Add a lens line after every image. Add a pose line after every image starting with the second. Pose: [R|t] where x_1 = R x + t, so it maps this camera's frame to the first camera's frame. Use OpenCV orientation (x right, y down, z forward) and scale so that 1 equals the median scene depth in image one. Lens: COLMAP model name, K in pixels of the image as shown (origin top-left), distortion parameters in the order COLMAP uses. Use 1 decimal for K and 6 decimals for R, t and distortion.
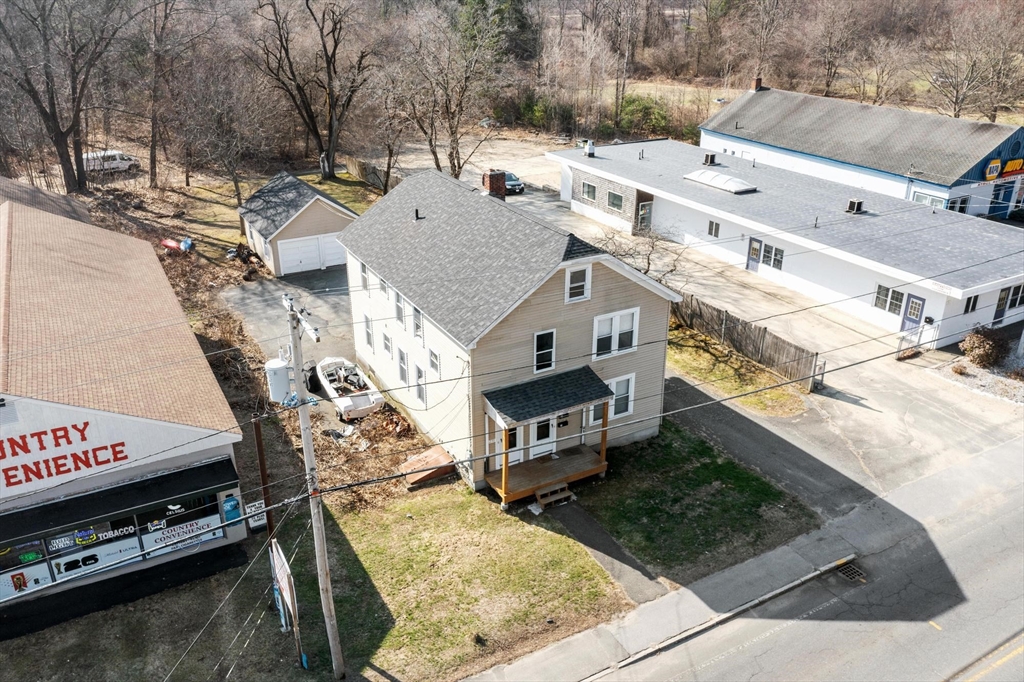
lens RADIAL K [[807.0, 0, 512.0], [0, 807.0, 341.0], [0, 0, 1]] dist [-0.000995, -0.000547]
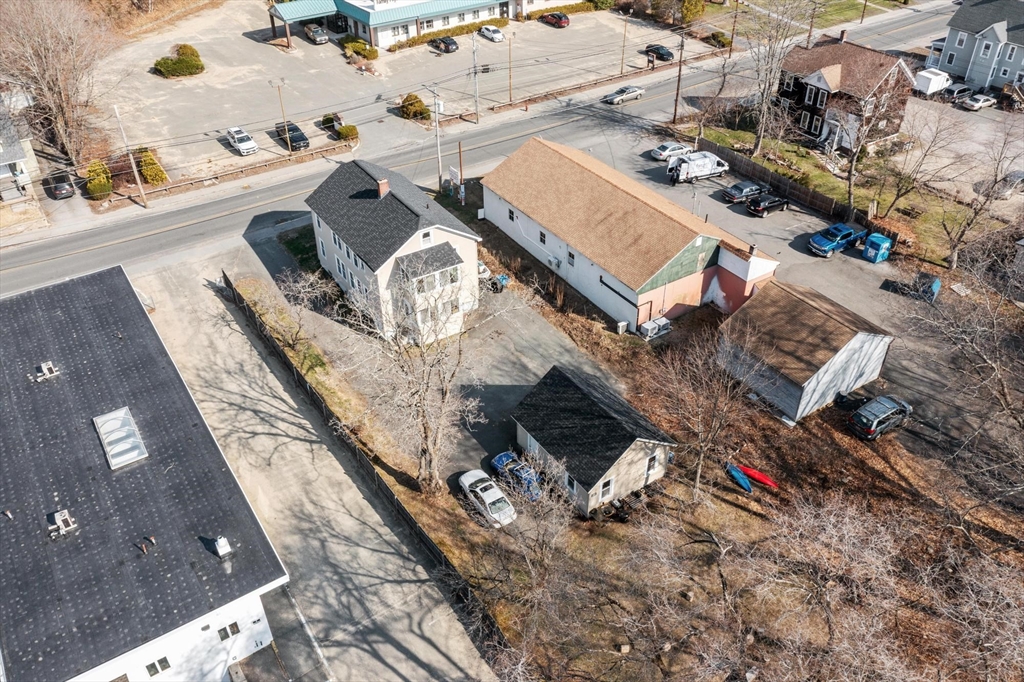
lens RADIAL K [[807.0, 0, 512.0], [0, 807.0, 341.0], [0, 0, 1]] dist [-0.000995, -0.000547]
pose [[-0.996555, 0.051226, -0.065225, -0.198433], [-0.032870, 0.478093, 0.877694, -1.970289], [0.076145, 0.876814, -0.474762, 2.616878]]
